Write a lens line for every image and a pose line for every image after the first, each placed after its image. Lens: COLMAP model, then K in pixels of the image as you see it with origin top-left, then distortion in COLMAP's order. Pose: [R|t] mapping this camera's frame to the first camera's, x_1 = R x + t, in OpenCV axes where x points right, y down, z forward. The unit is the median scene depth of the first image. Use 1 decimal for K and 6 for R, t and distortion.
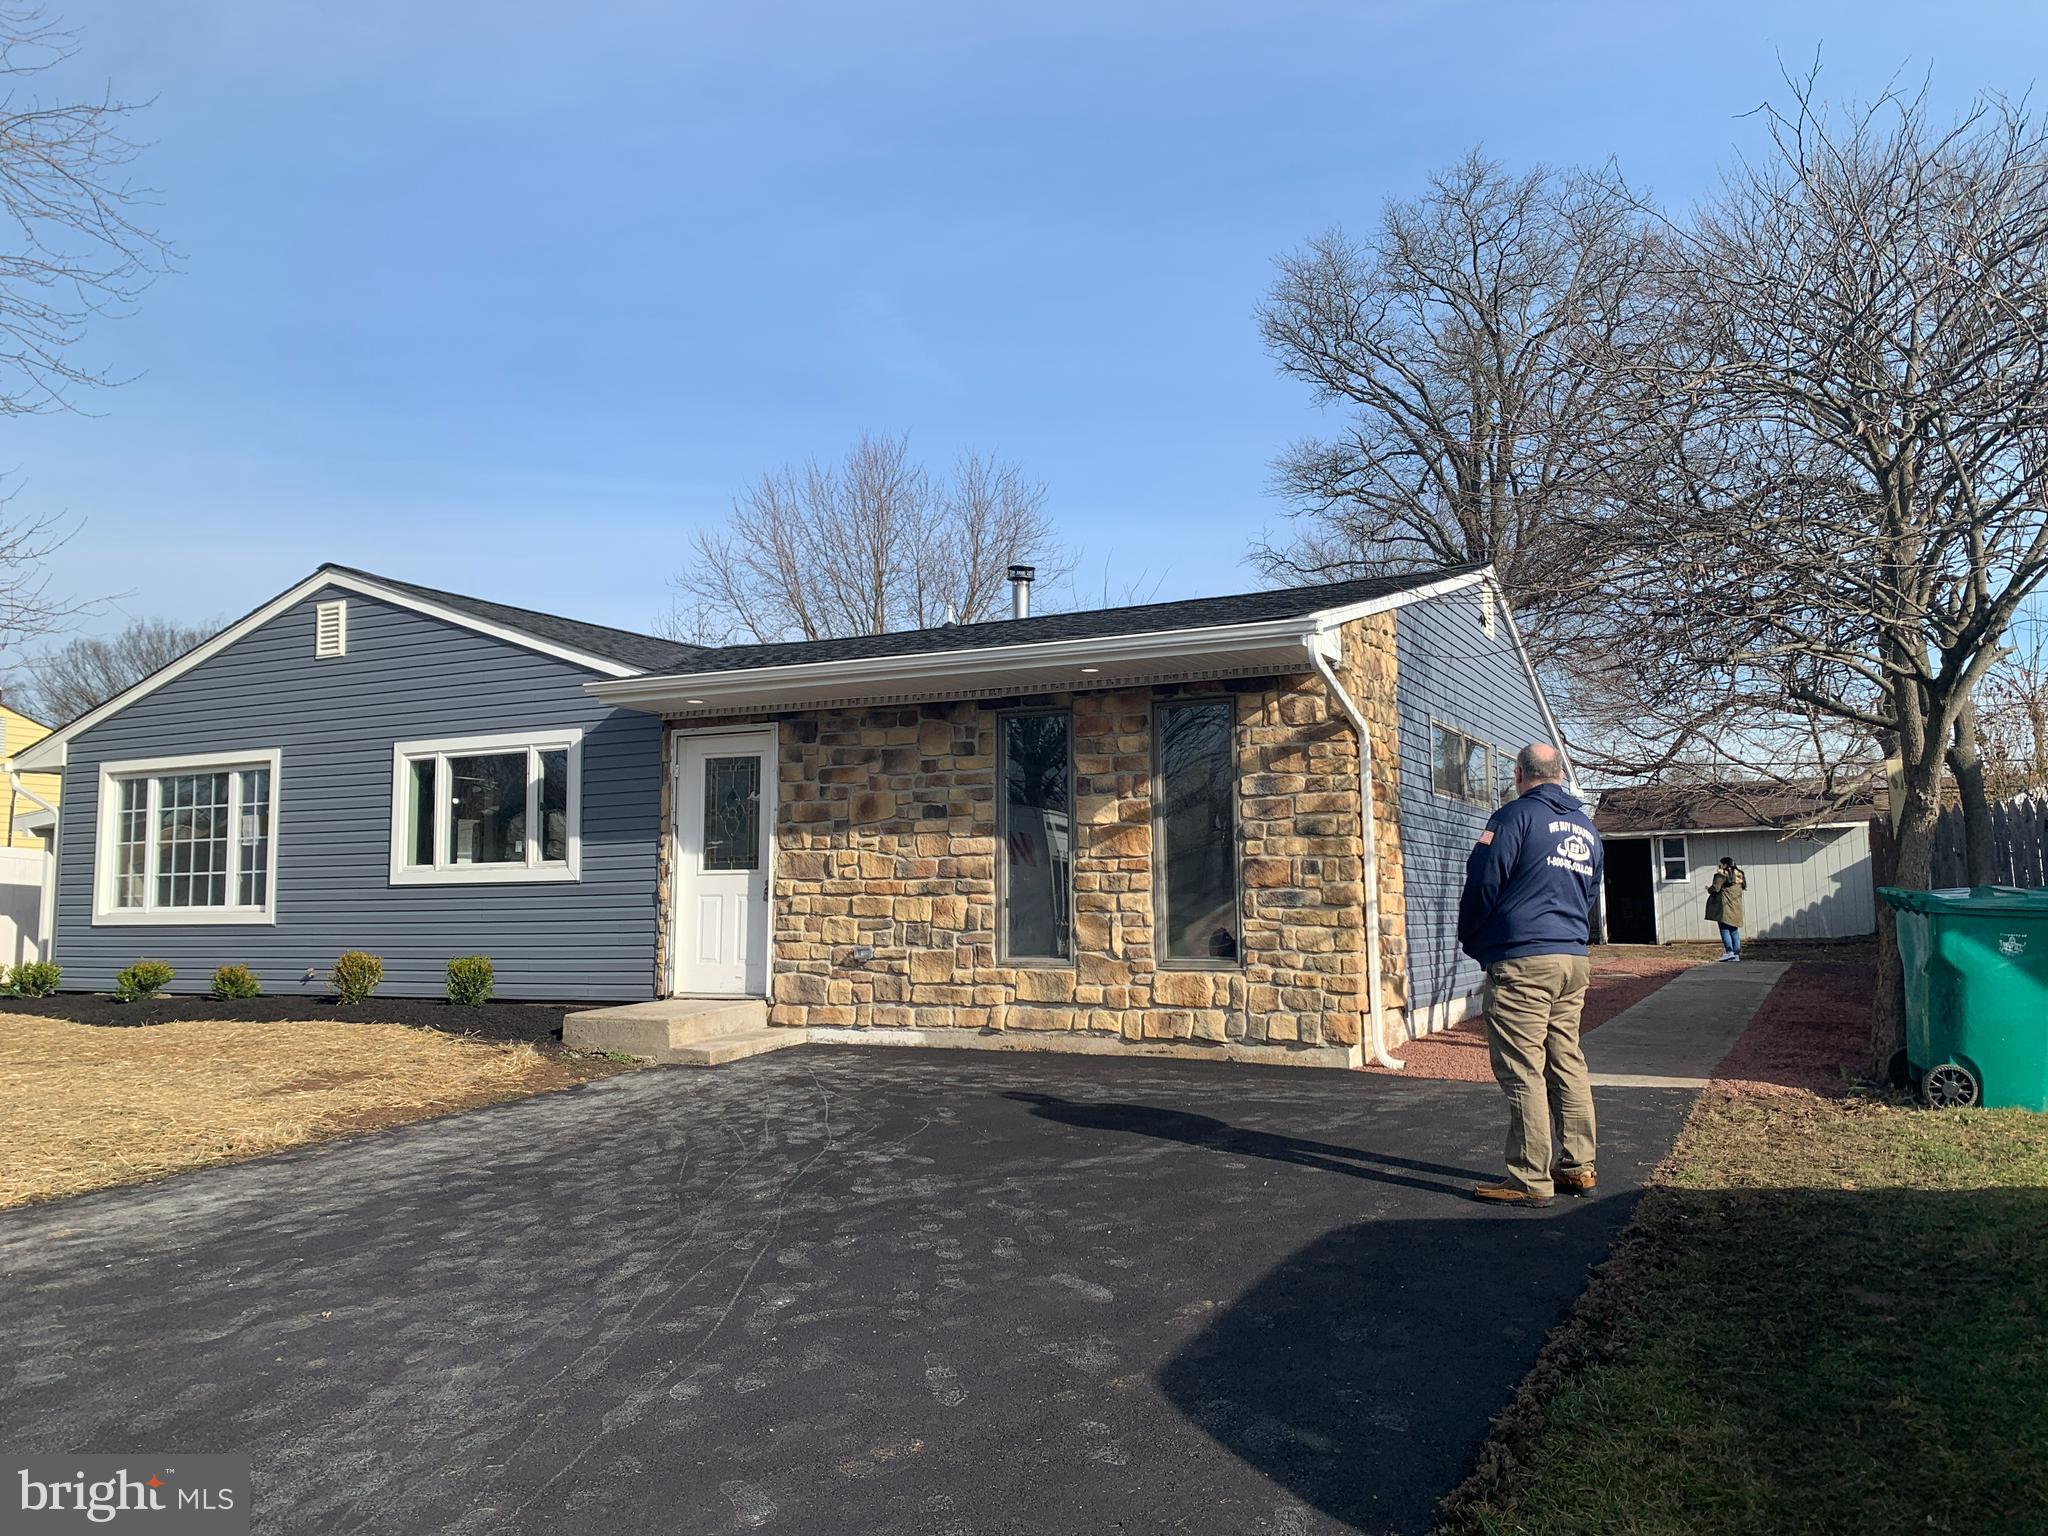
lens RADIAL K [[1542.6, 0, 1024.0], [0, 1542.6, 768.0], [0, 0, 1]] dist [0.077103, -0.001864]
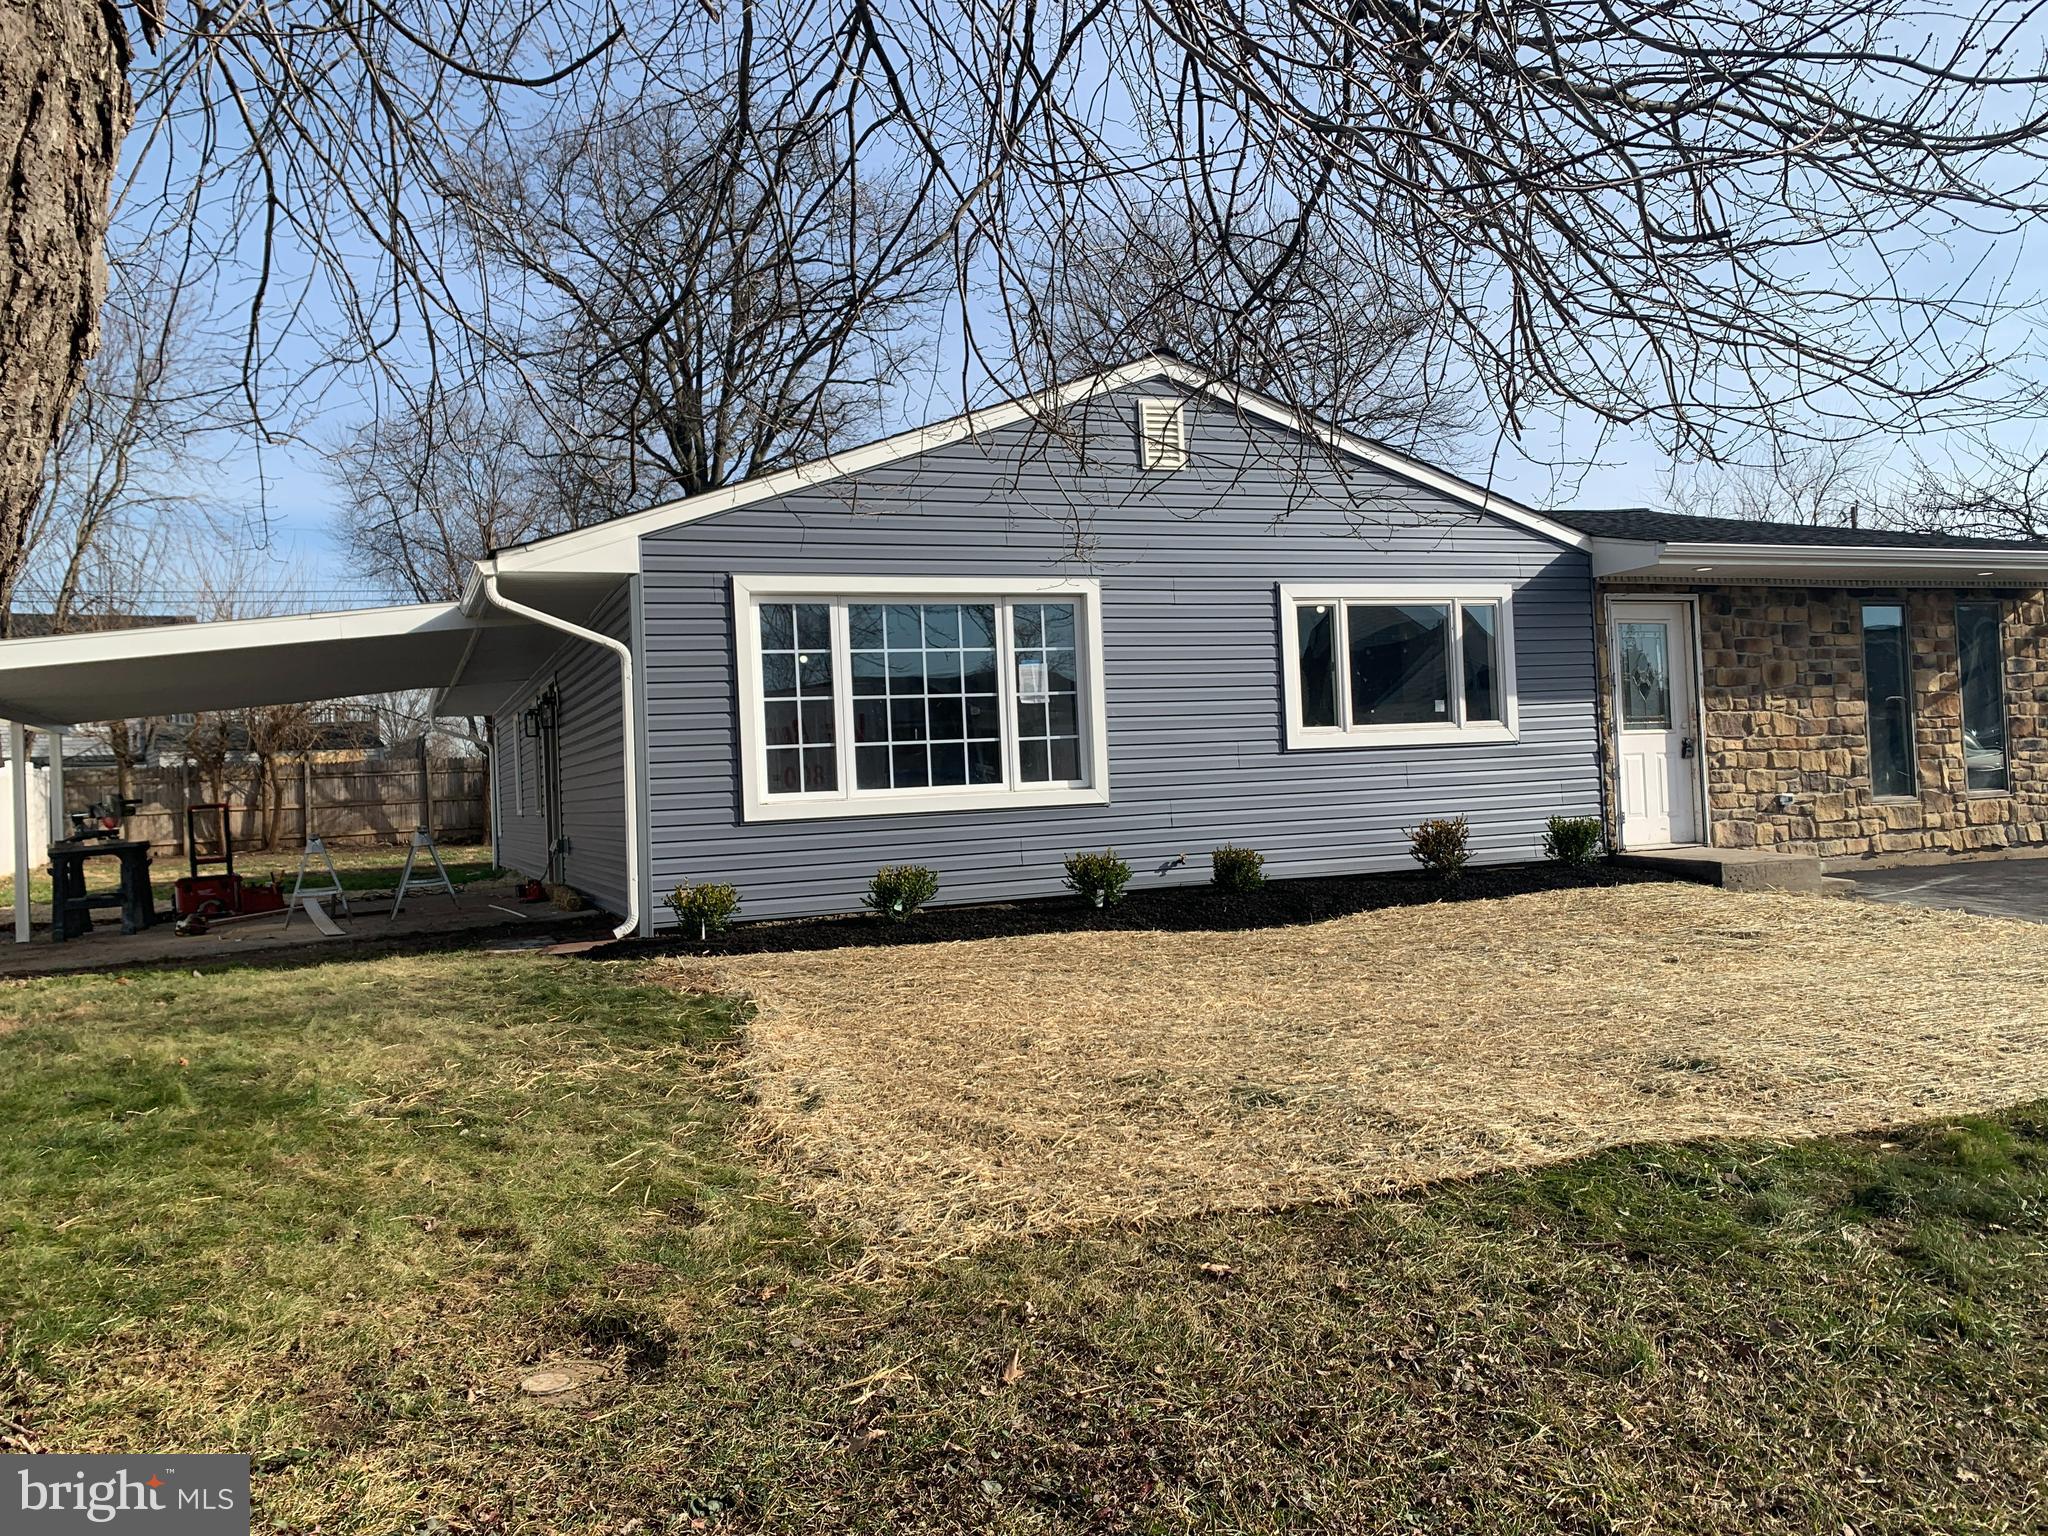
lens RADIAL K [[1556.6, 0, 1024.0], [0, 1556.6, 768.0], [0, 0, 1]] dist [0.005389, 0.001940]
pose [[0.661501, -0.012564, 0.749839, -1.340690], [-0.028344, 0.998726, 0.041738, 0.062460], [-0.749409, -0.048863, 0.660302, 0.644742]]
